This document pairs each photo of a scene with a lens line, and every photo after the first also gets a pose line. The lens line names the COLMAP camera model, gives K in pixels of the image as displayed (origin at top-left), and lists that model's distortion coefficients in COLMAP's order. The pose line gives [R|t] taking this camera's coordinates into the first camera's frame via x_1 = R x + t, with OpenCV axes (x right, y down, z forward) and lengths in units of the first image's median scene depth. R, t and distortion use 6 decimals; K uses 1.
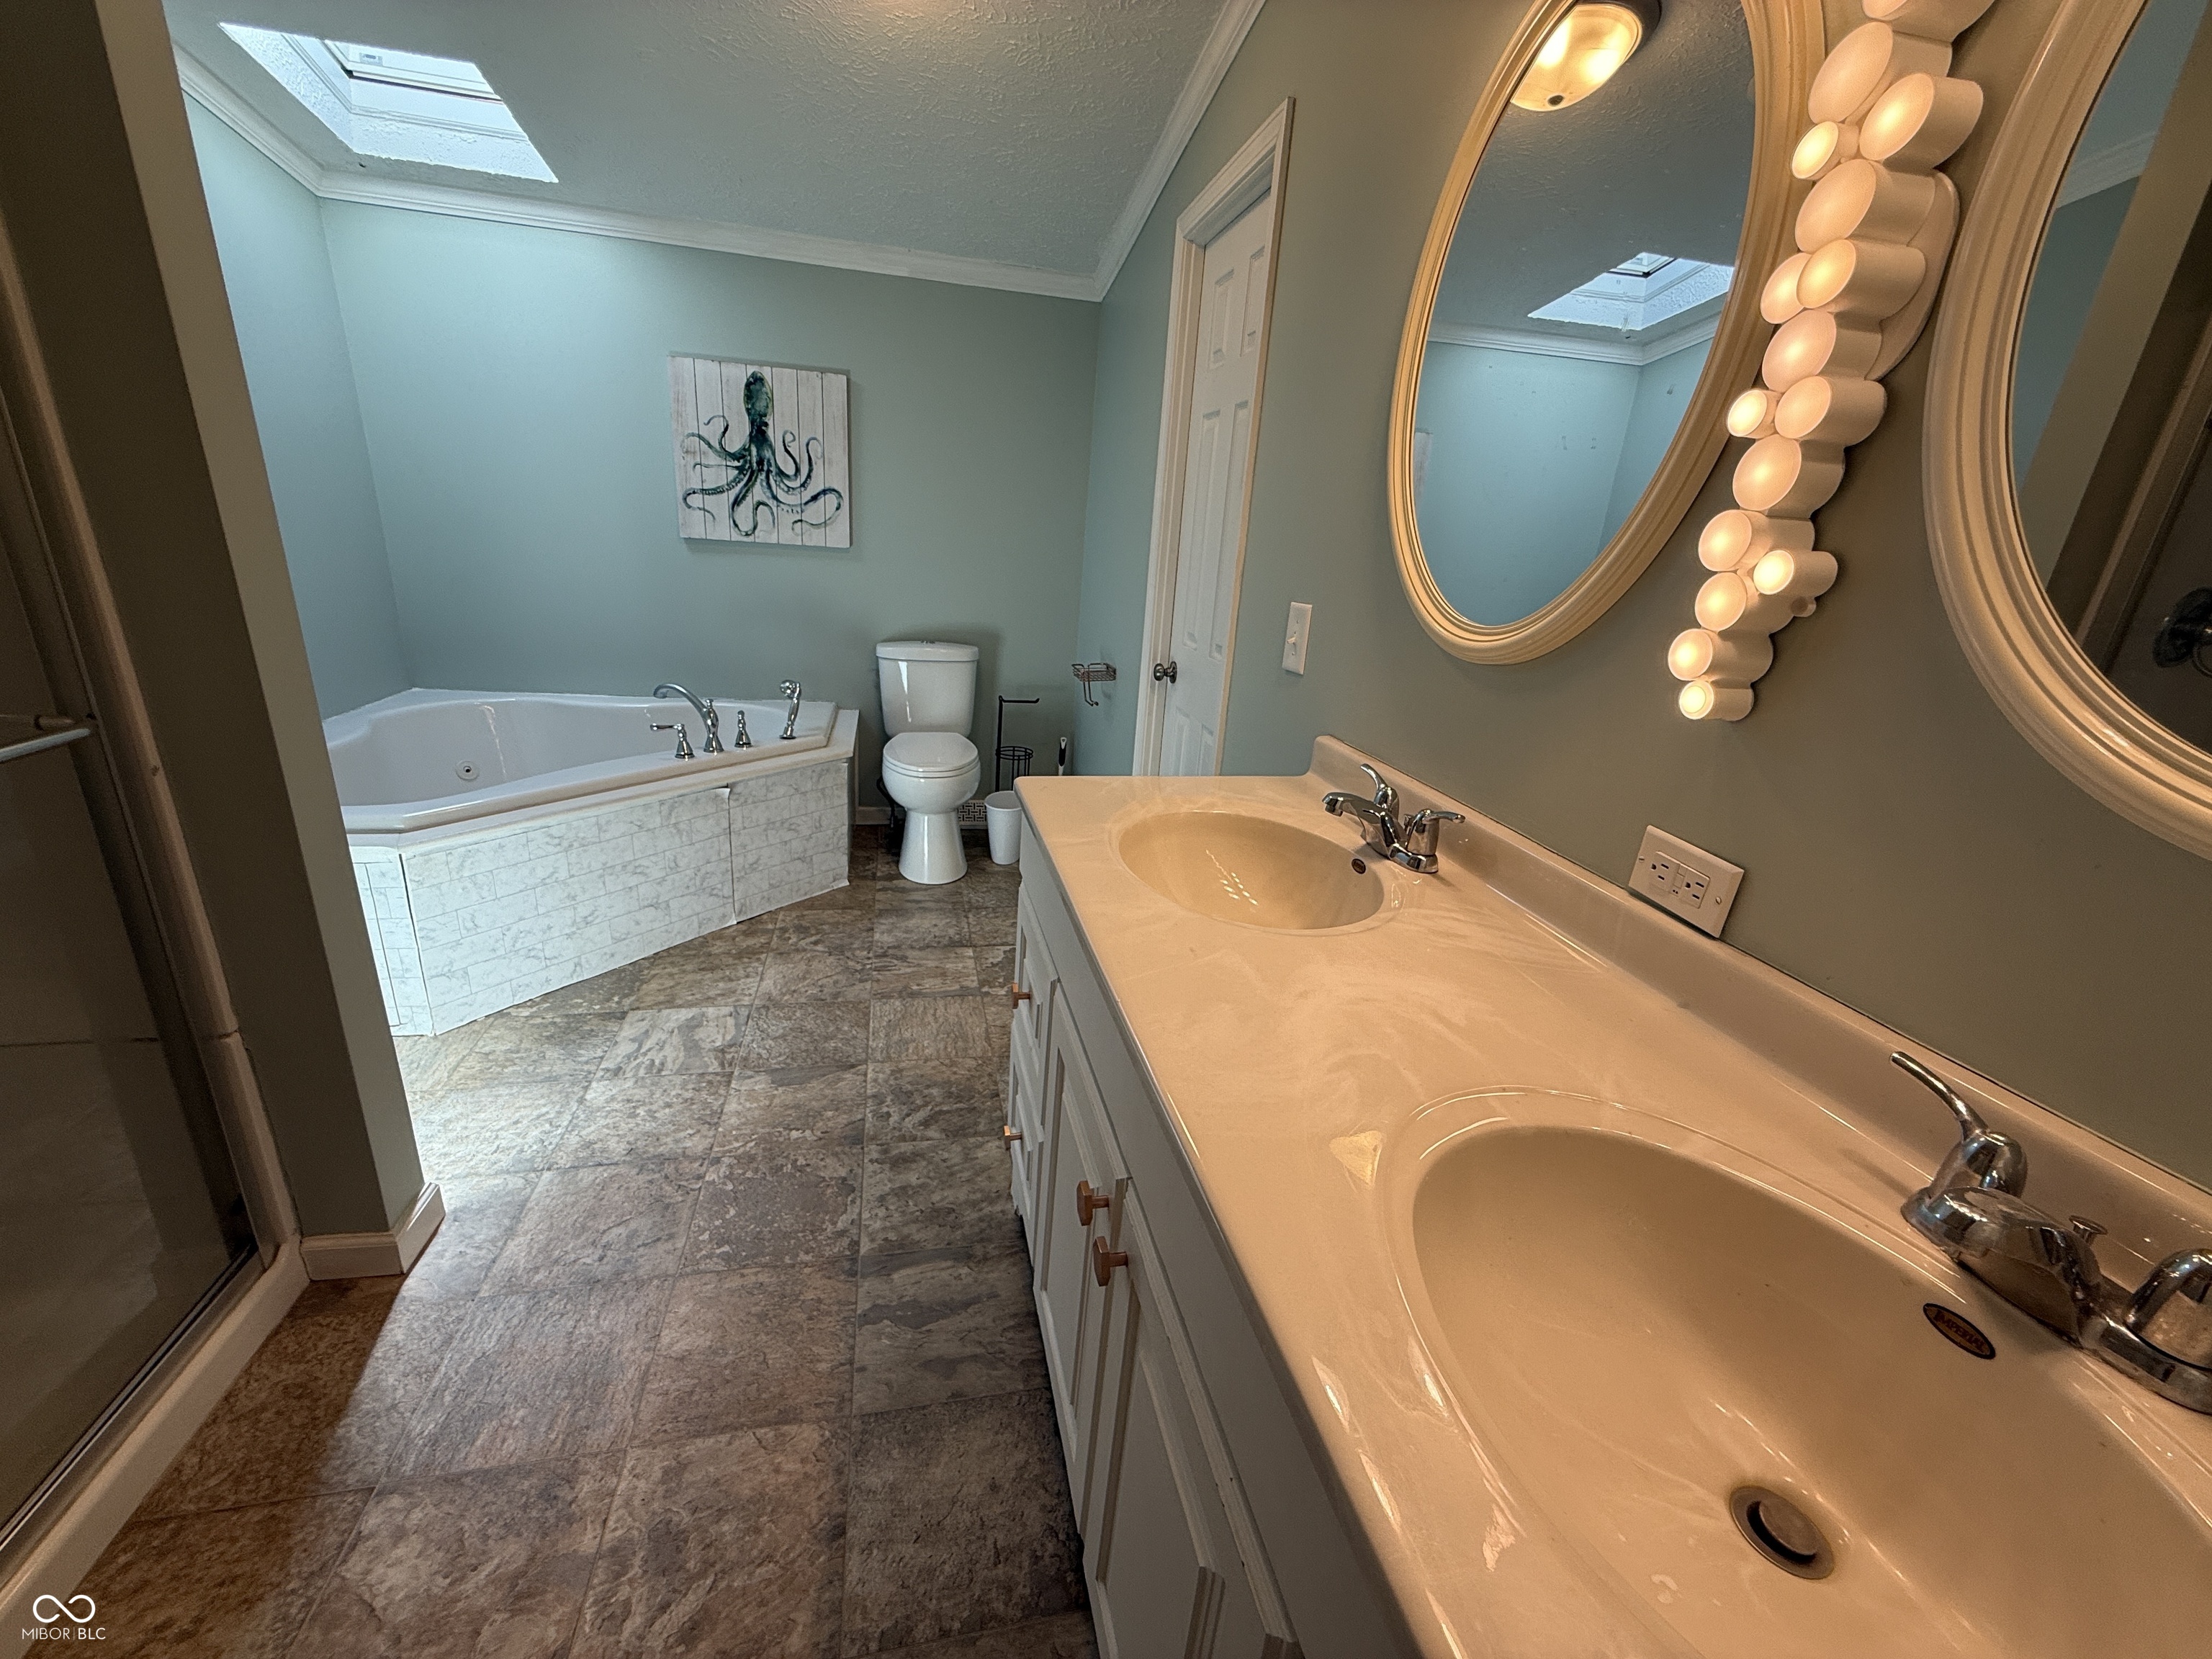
lens RADIAL K [[883.4, 0, 1102.4], [0, 883.4, 832.8], [0, 0, 1]] dist [-0.000810, 0.000381]
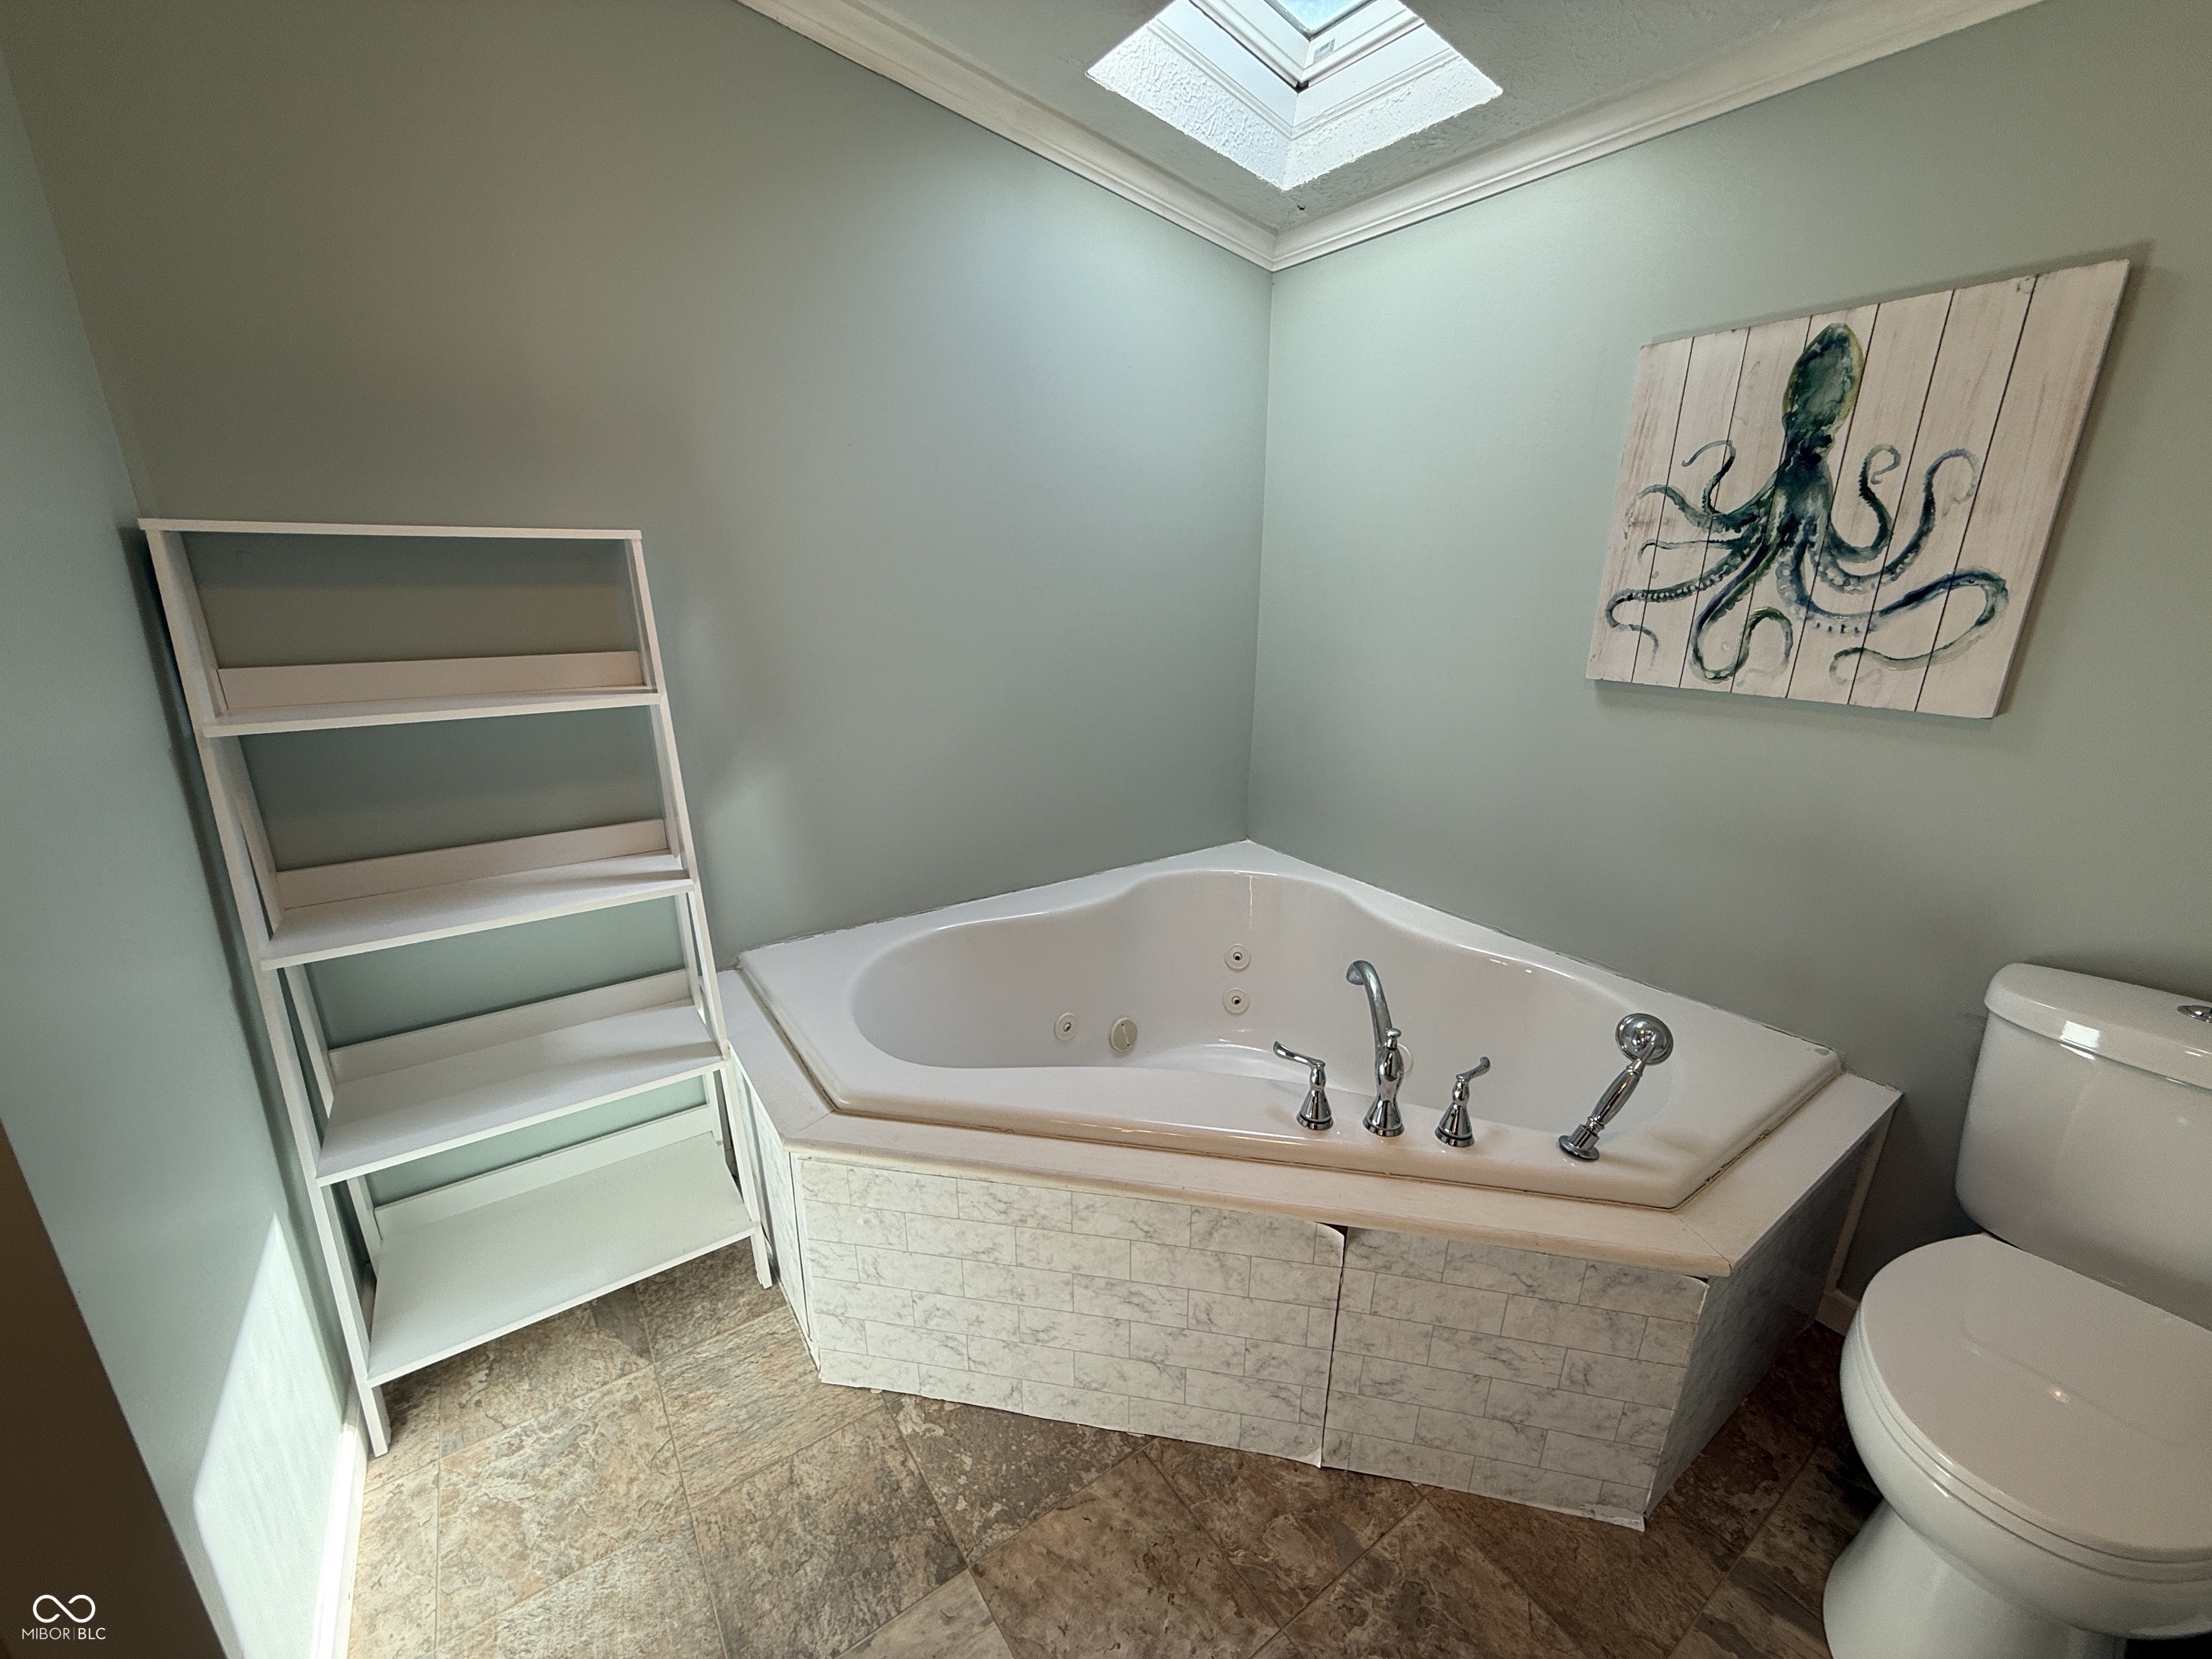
lens RADIAL K [[883.4, 0, 1102.2], [0, 883.4, 832.3], [0, 0, 1]] dist [-0.000810, 0.000381]
pose [[0.377281, 0.201091, -0.904003, -0.119519], [-0.281164, 0.954938, 0.095079, -0.329150], [0.882386, 0.218302, 0.416819, 0.823000]]
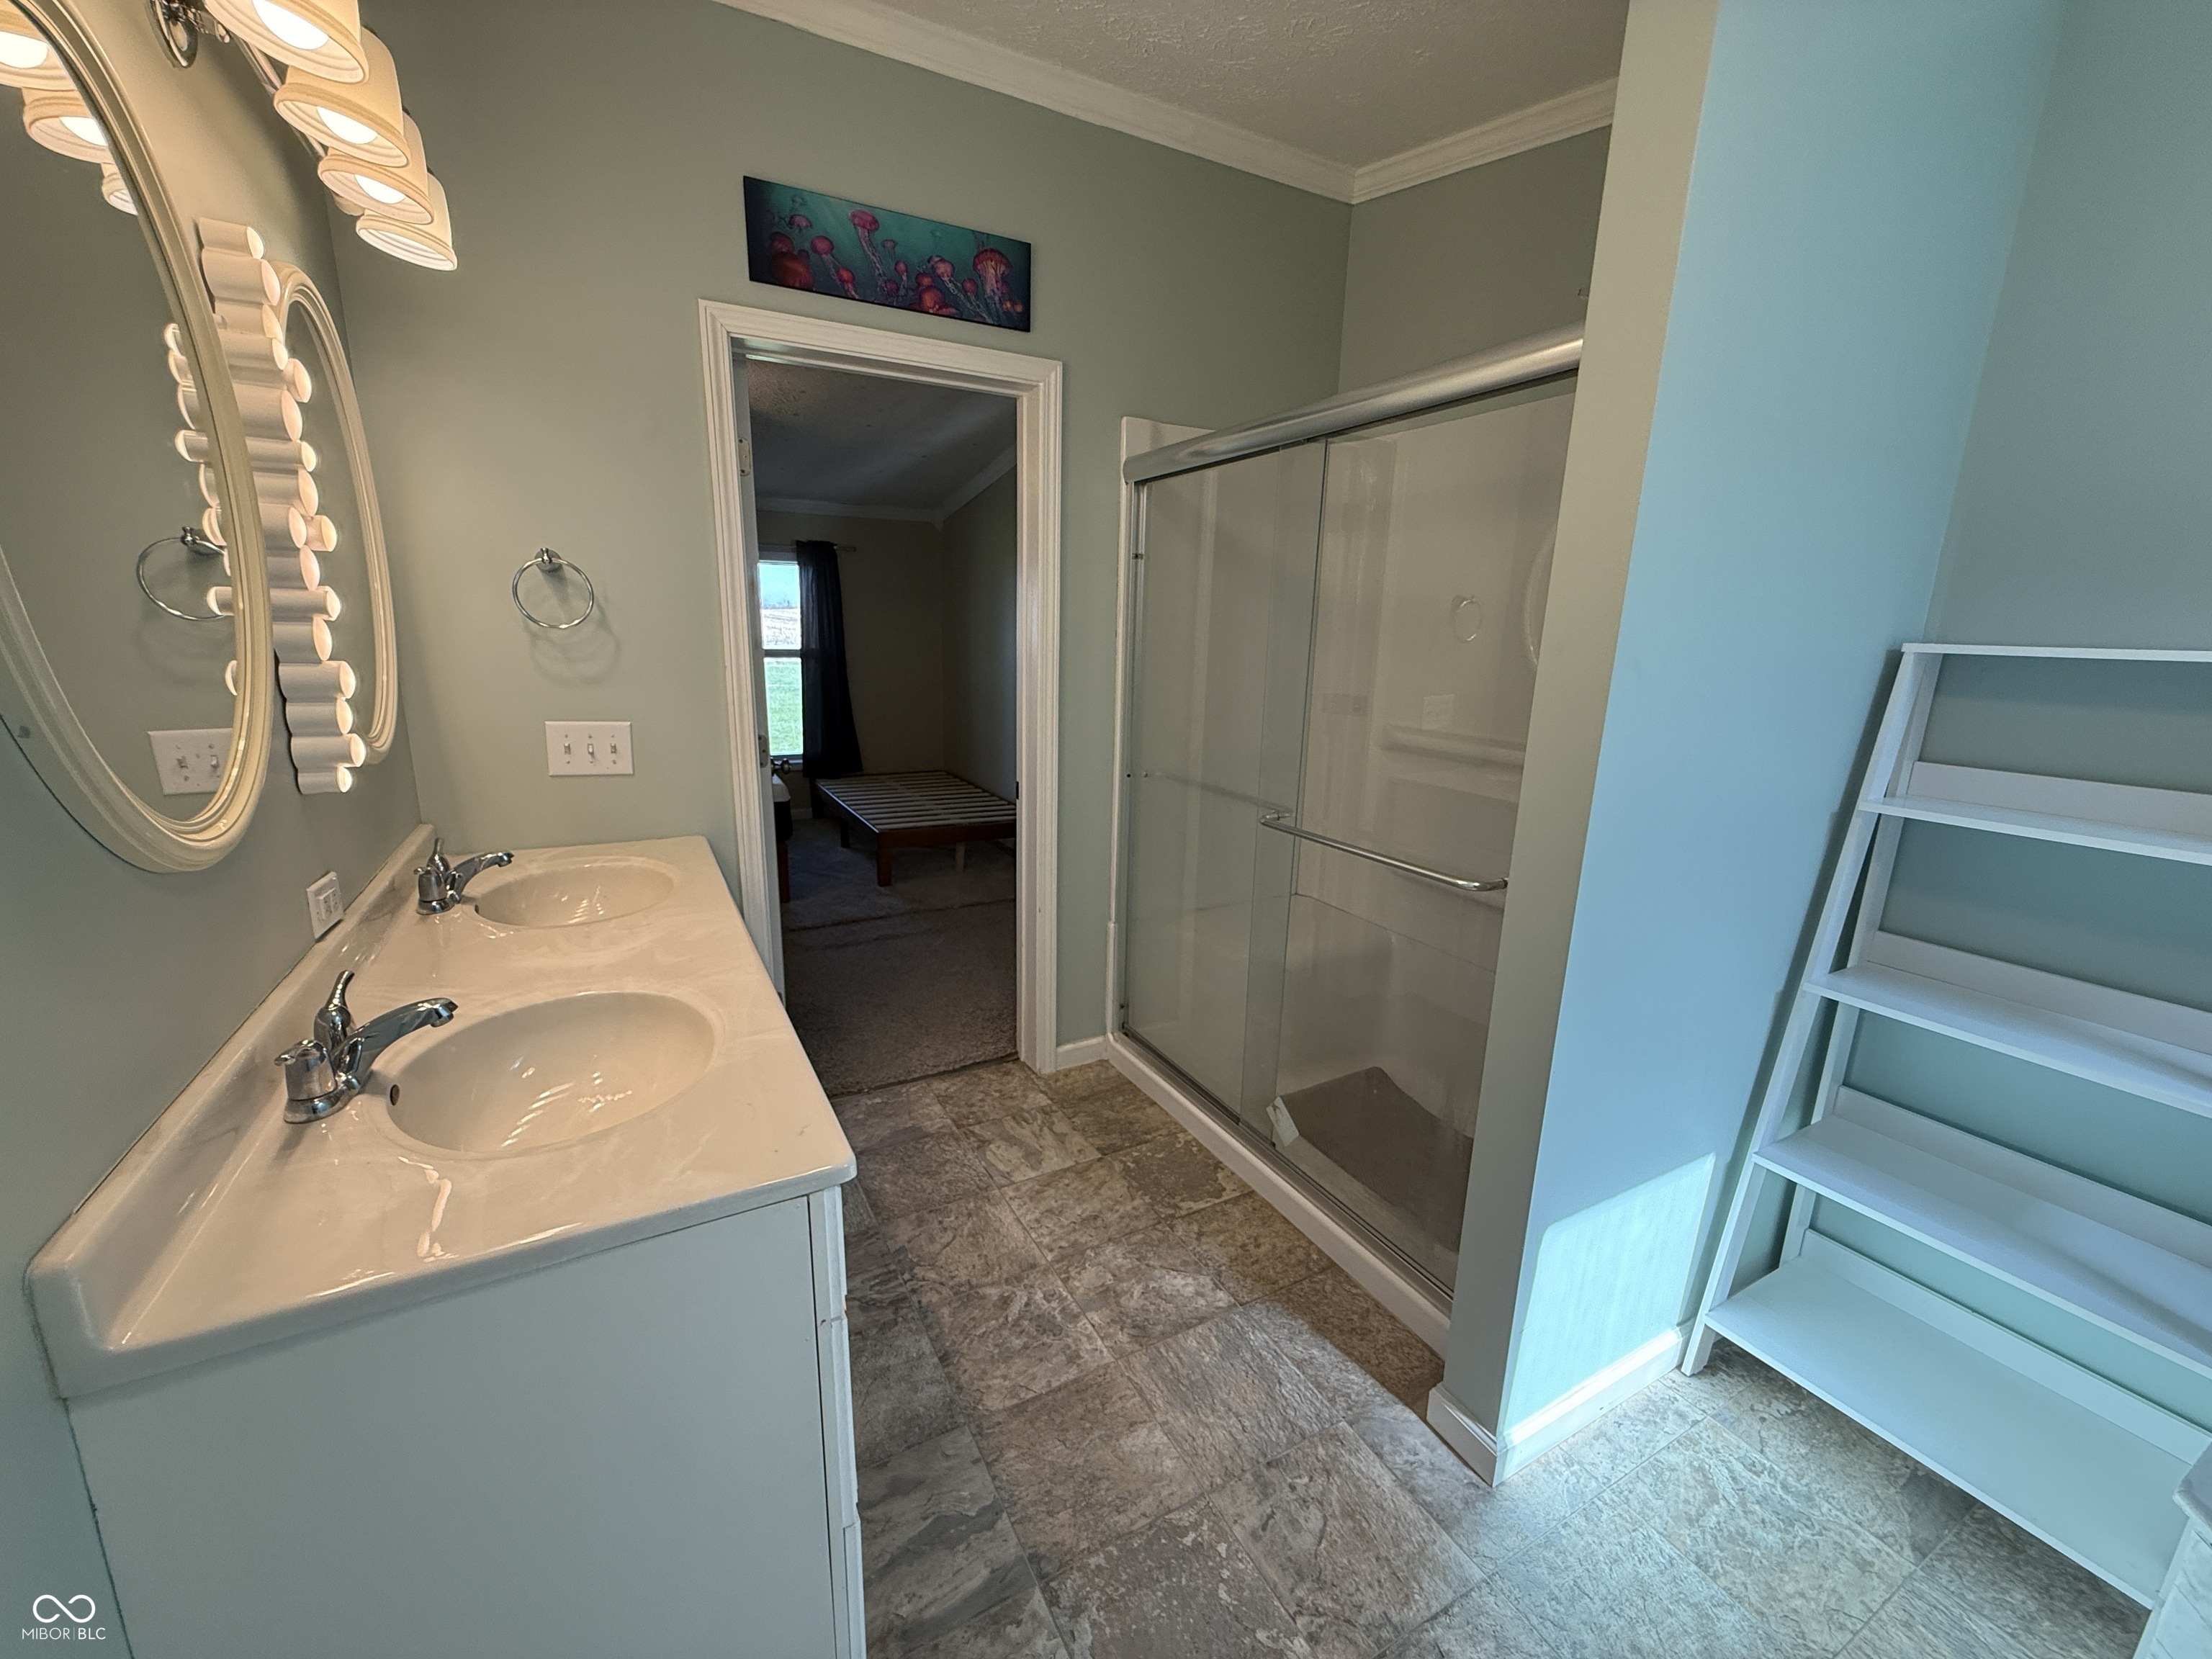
lens RADIAL K [[883.4, 0, 1098.3], [0, 883.4, 826.2], [0, 0, 1]] dist [-0.000810, 0.000381]
pose [[-0.958327, -0.029872, -0.284109, -0.056280], [-0.174470, 0.848698, 0.499271, -0.415532], [0.226208, 0.528033, -0.818542, 1.004520]]
